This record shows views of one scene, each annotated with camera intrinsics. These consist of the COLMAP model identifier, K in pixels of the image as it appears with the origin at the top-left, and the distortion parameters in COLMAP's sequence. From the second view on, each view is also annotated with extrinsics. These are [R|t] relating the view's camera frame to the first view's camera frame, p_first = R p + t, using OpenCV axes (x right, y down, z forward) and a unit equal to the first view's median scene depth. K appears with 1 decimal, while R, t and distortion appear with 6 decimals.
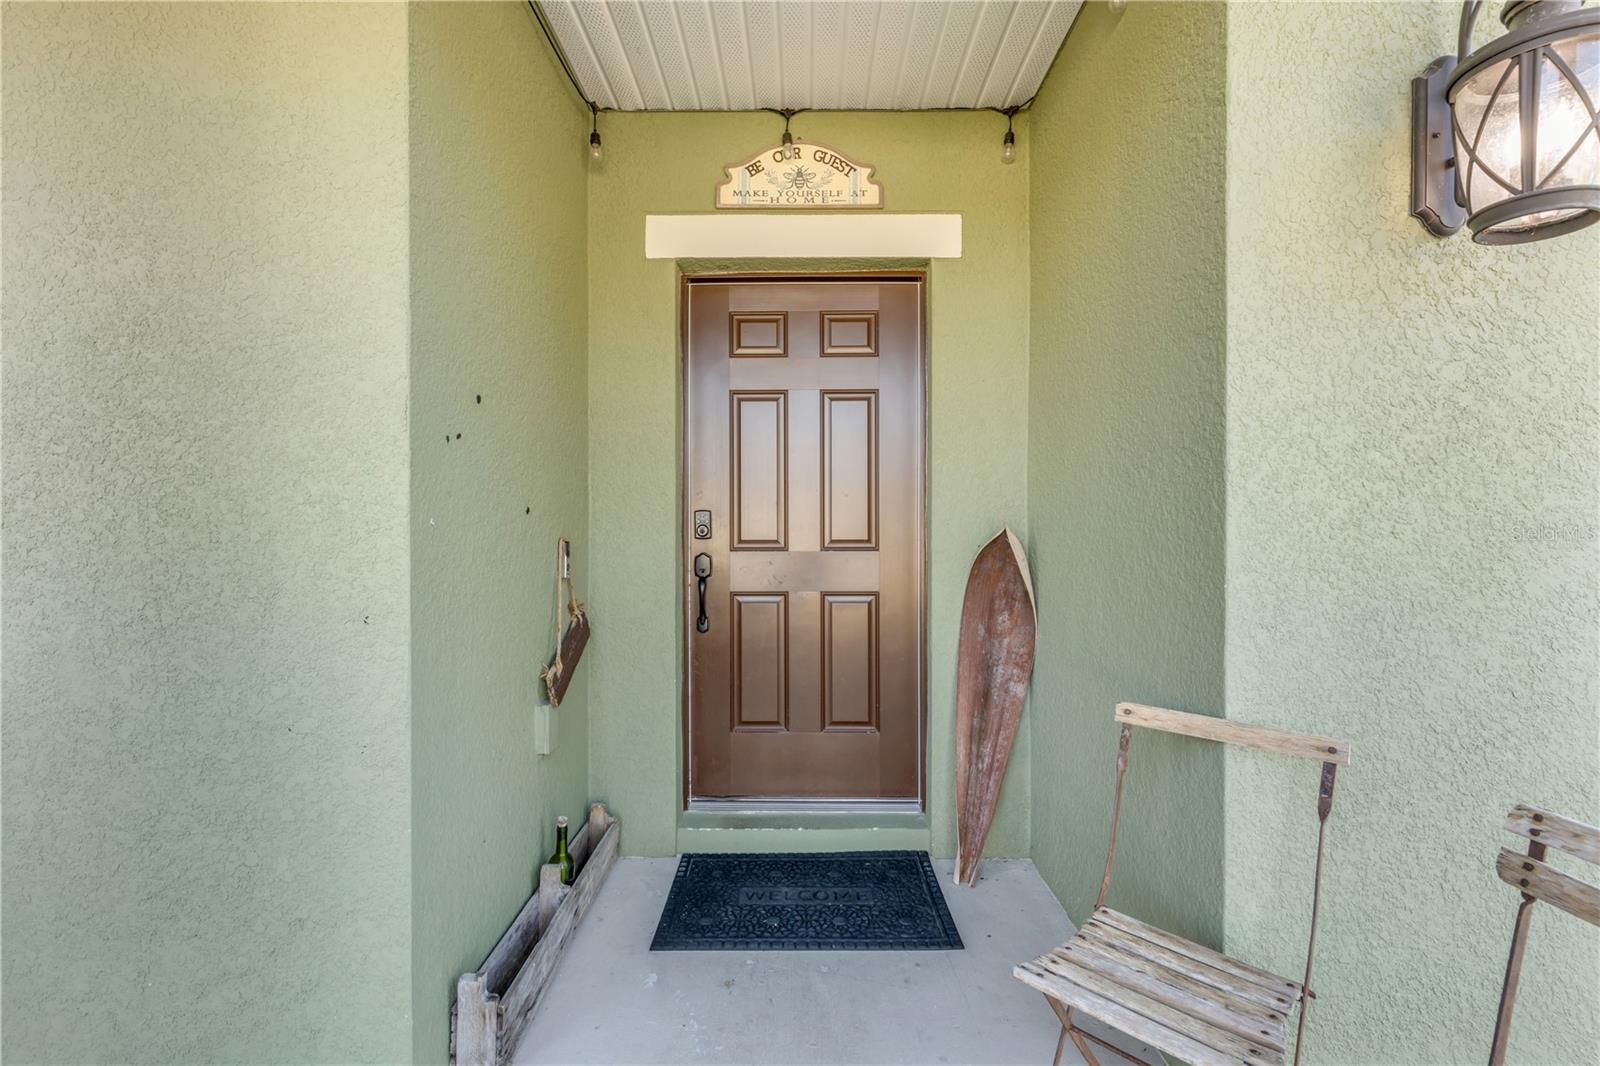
lens RADIAL K [[716.6, 0, 798.4], [0, 716.6, 534.8], [0, 0, 1]] dist [0.004562, 0.000045]
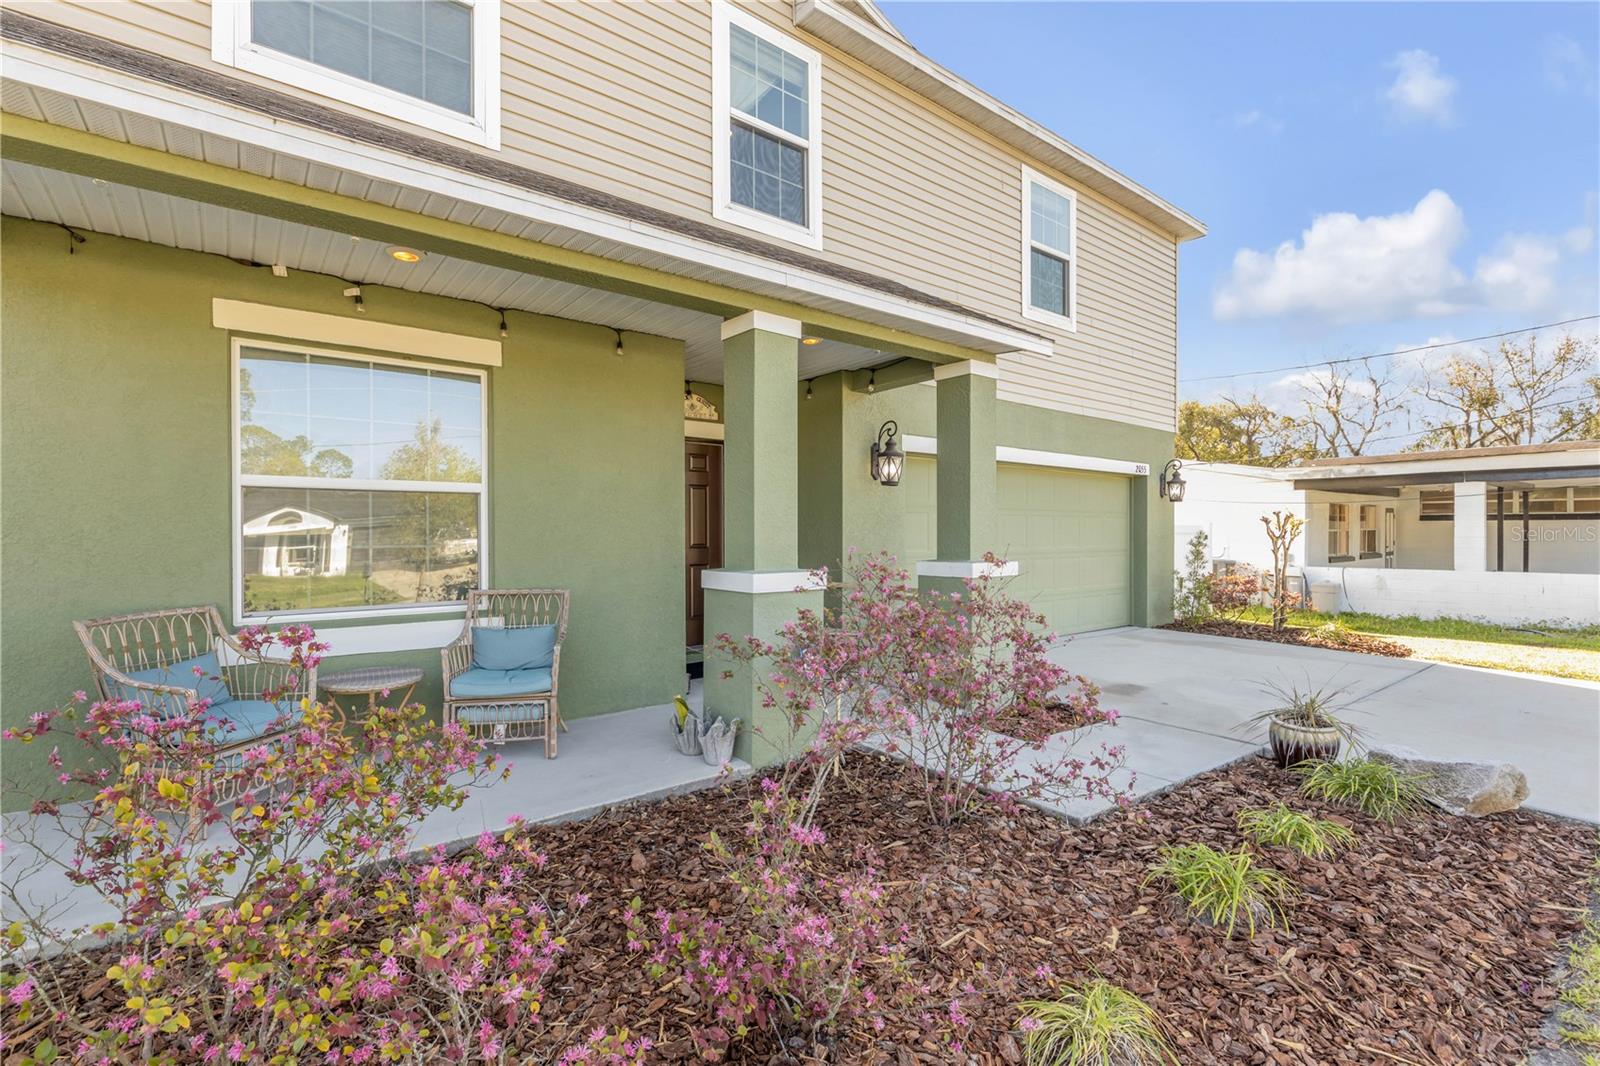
lens RADIAL K [[716.6, 0, 798.4], [0, 716.6, 534.8], [0, 0, 1]] dist [0.004562, 0.000045]
pose [[0.777740, -0.002982, 0.628579, -1.347639], [0.005829, 0.999980, -0.002469, -0.021972], [-0.628559, 0.005584, 0.777742, -1.281038]]
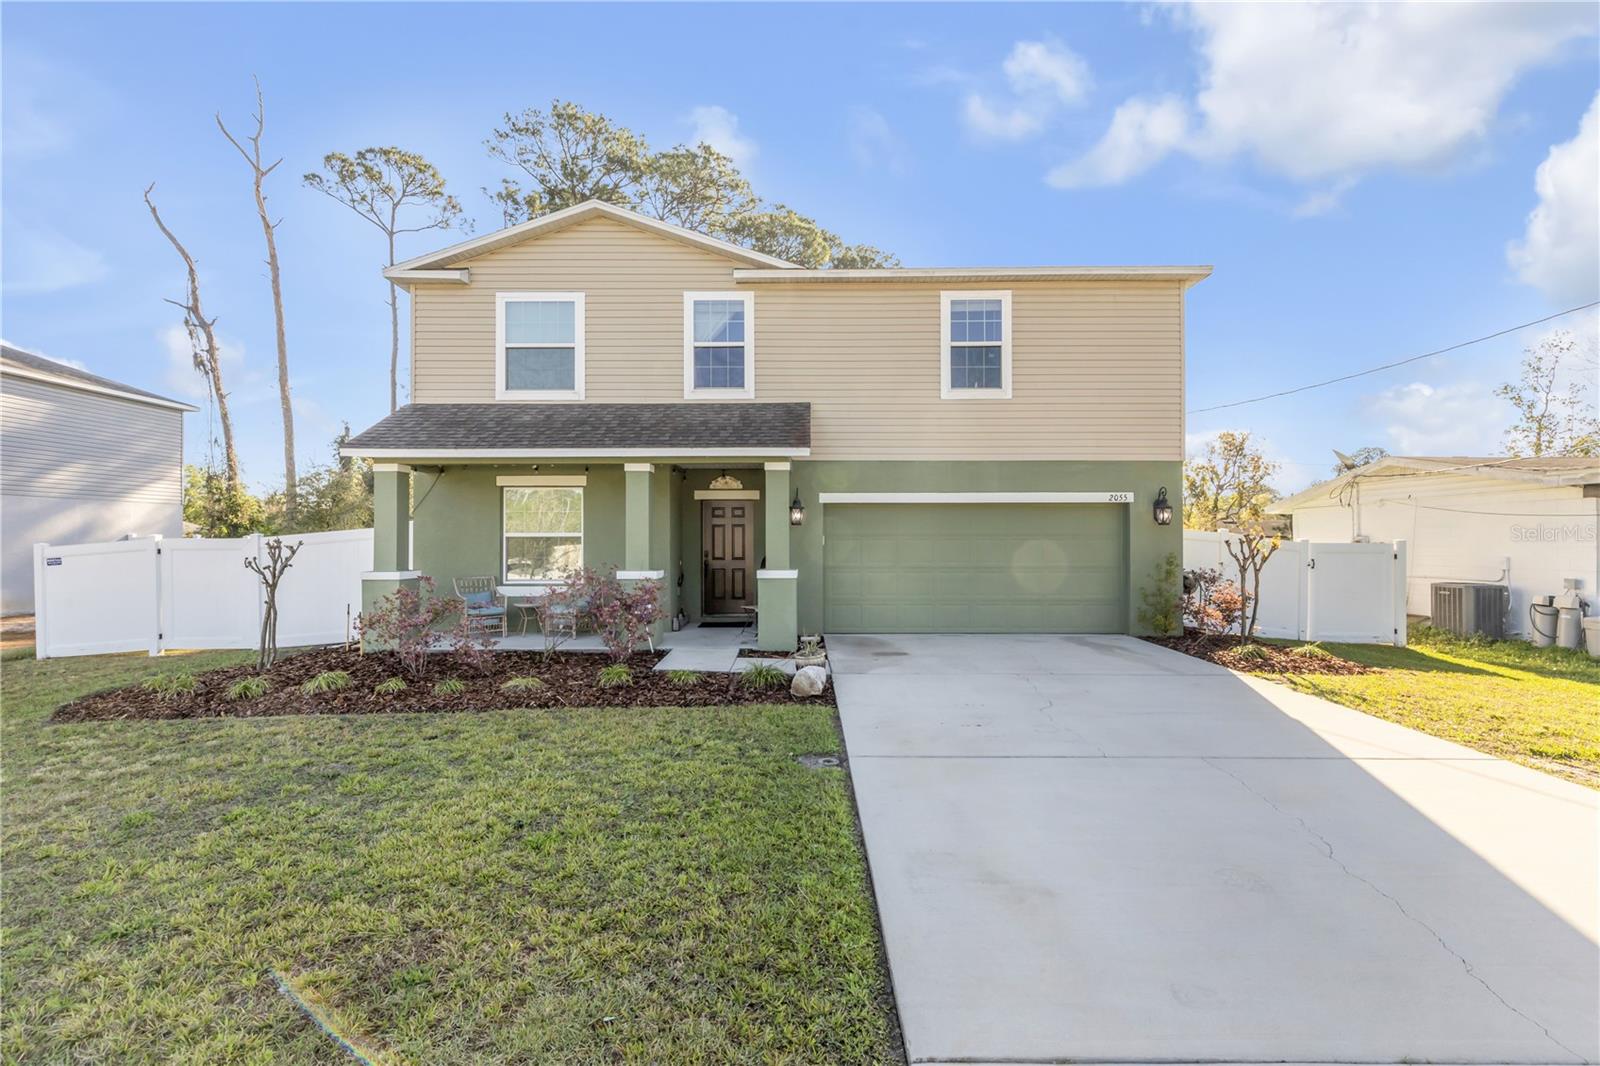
lens RADIAL K [[729.3, 0, 800.0], [0, 729.3, 535.5], [0, 0, 1]] dist [0.004382, -0.000626]
pose [[0.999993, -0.000926, 0.003655, 0.478631], [0.000962, 0.999950, -0.009913, -0.092901], [-0.003646, 0.009917, 0.999944, -3.905183]]
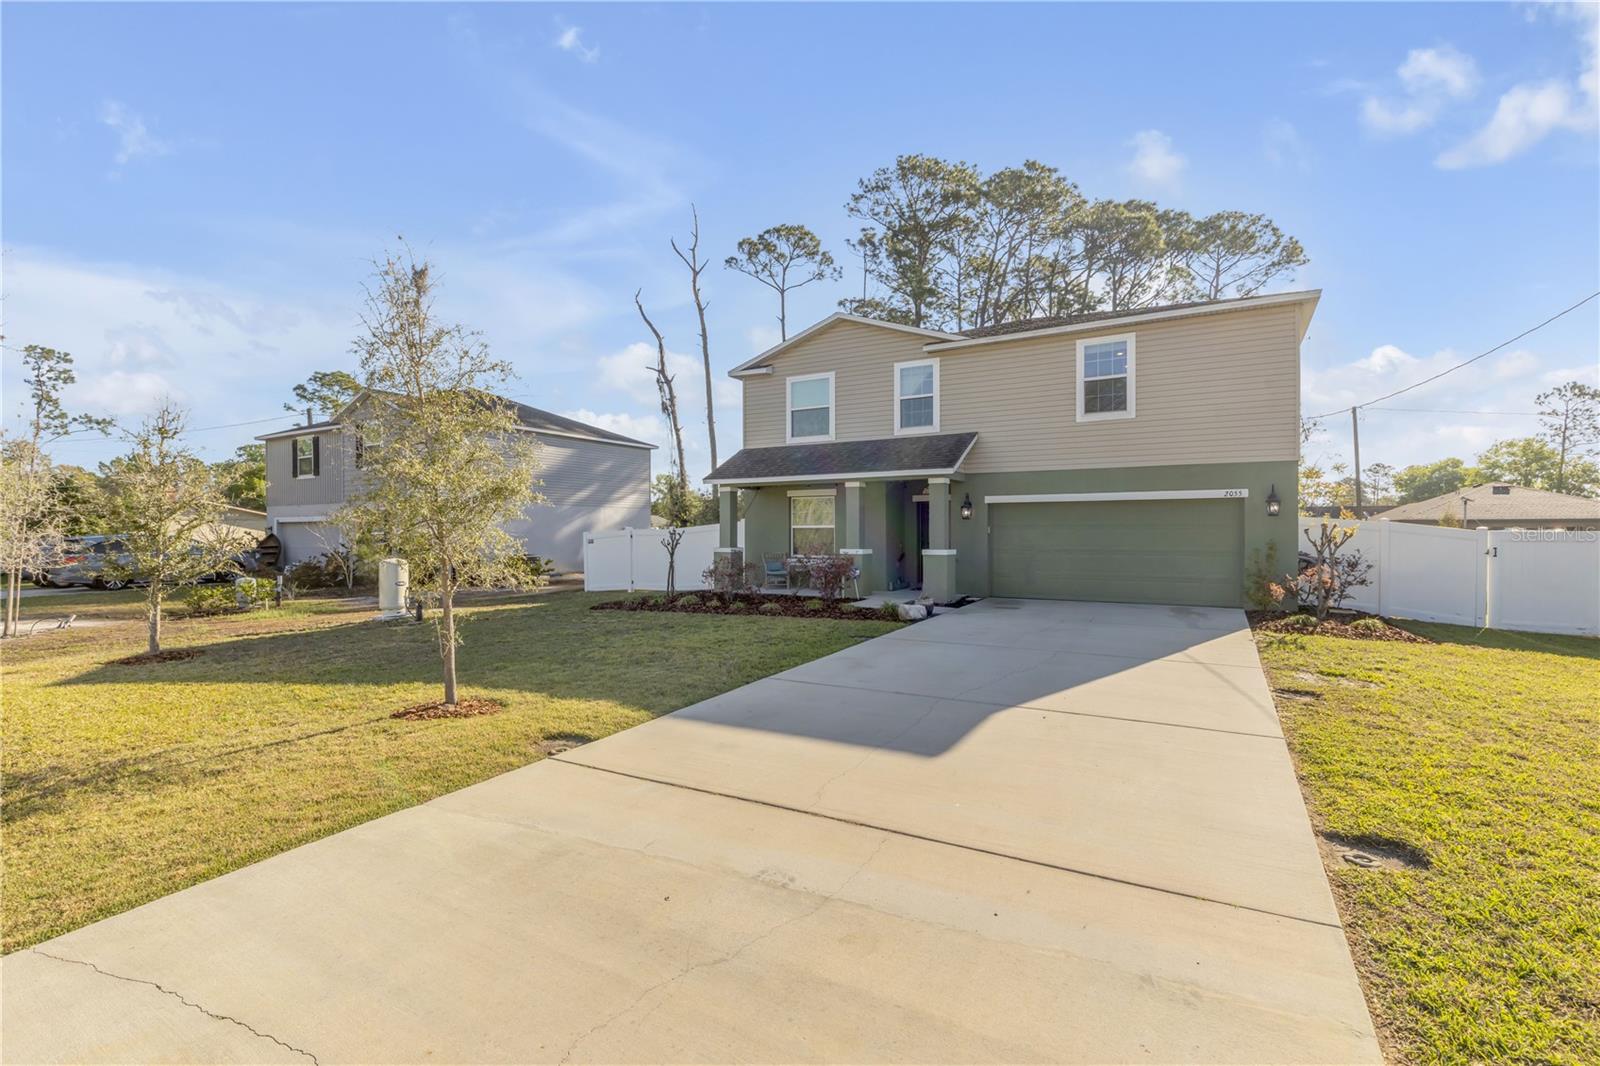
lens RADIAL K [[716.6, 0, 798.4], [0, 716.6, 534.8], [0, 0, 1]] dist [0.004562, 0.000045]
pose [[0.870919, 0.000176, -0.491427, 2.235223], [0.000443, 0.999999, 0.001144, -0.071489], [0.491427, -0.001214, 0.870918, -5.585526]]
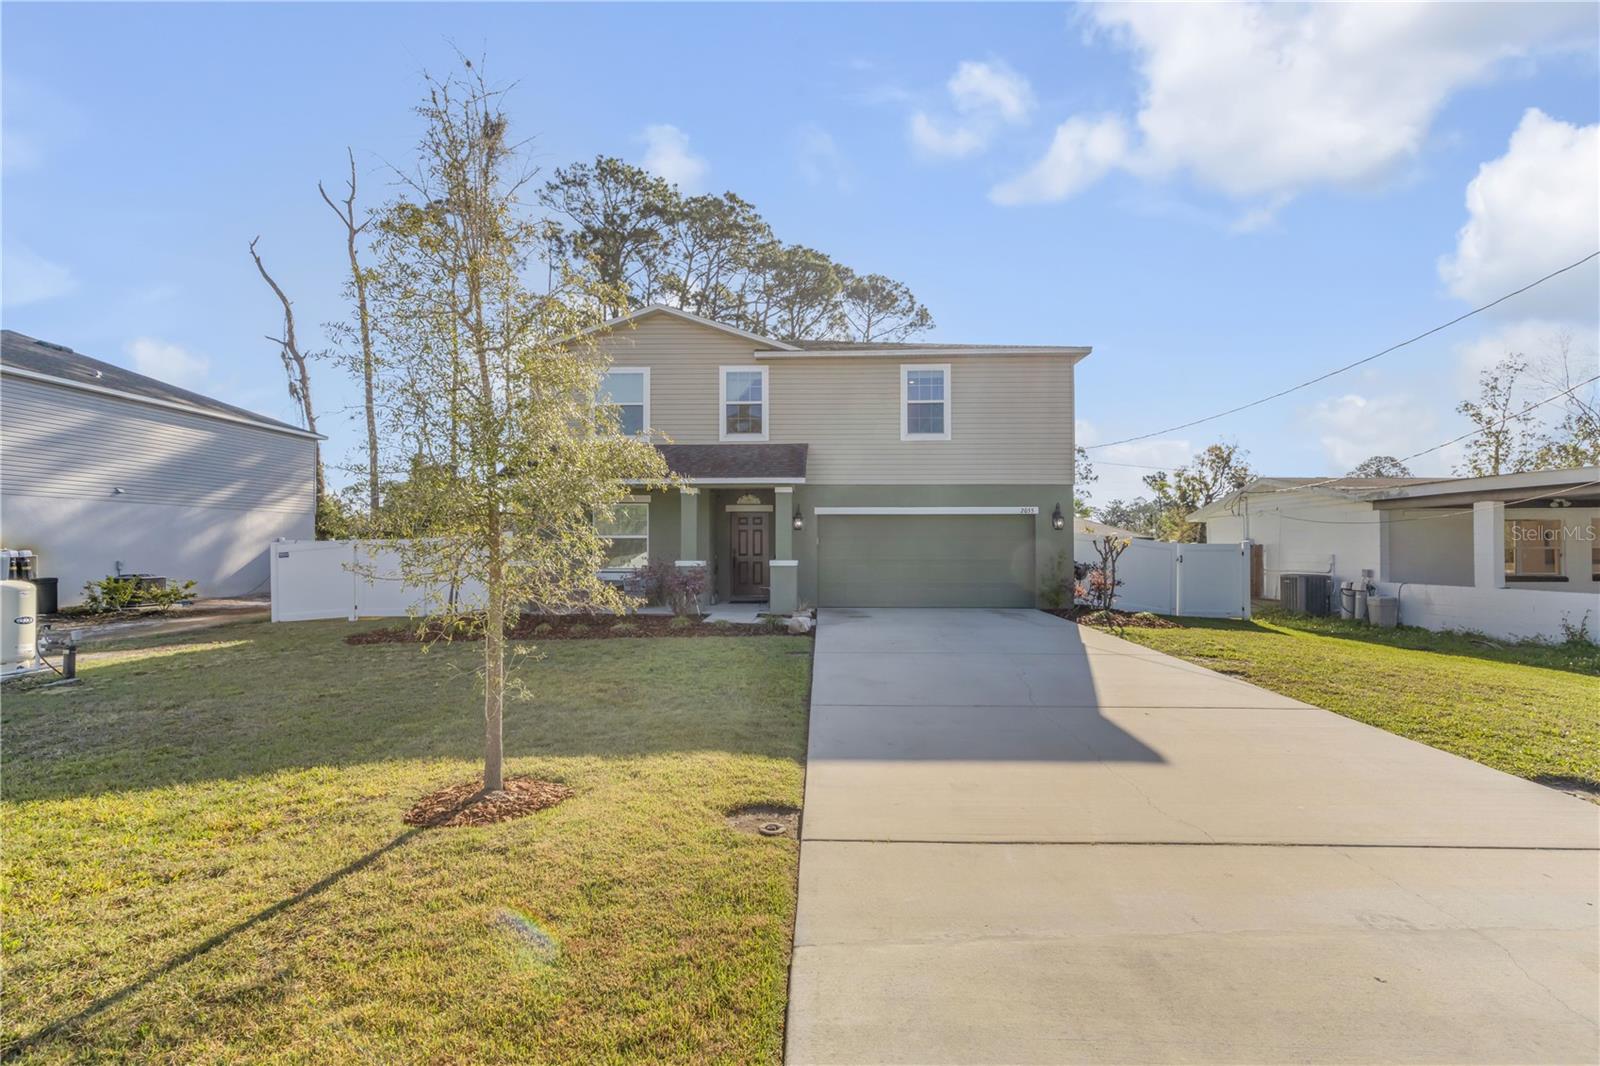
lens RADIAL K [[716.6, 0, 798.4], [0, 716.6, 534.8], [0, 0, 1]] dist [0.004562, 0.000045]
pose [[0.999595, -0.000183, -0.028467, 0.649302], [-0.000416, 0.999779, -0.021015, -0.028651], [0.028464, 0.021018, 0.999374, -5.637590]]
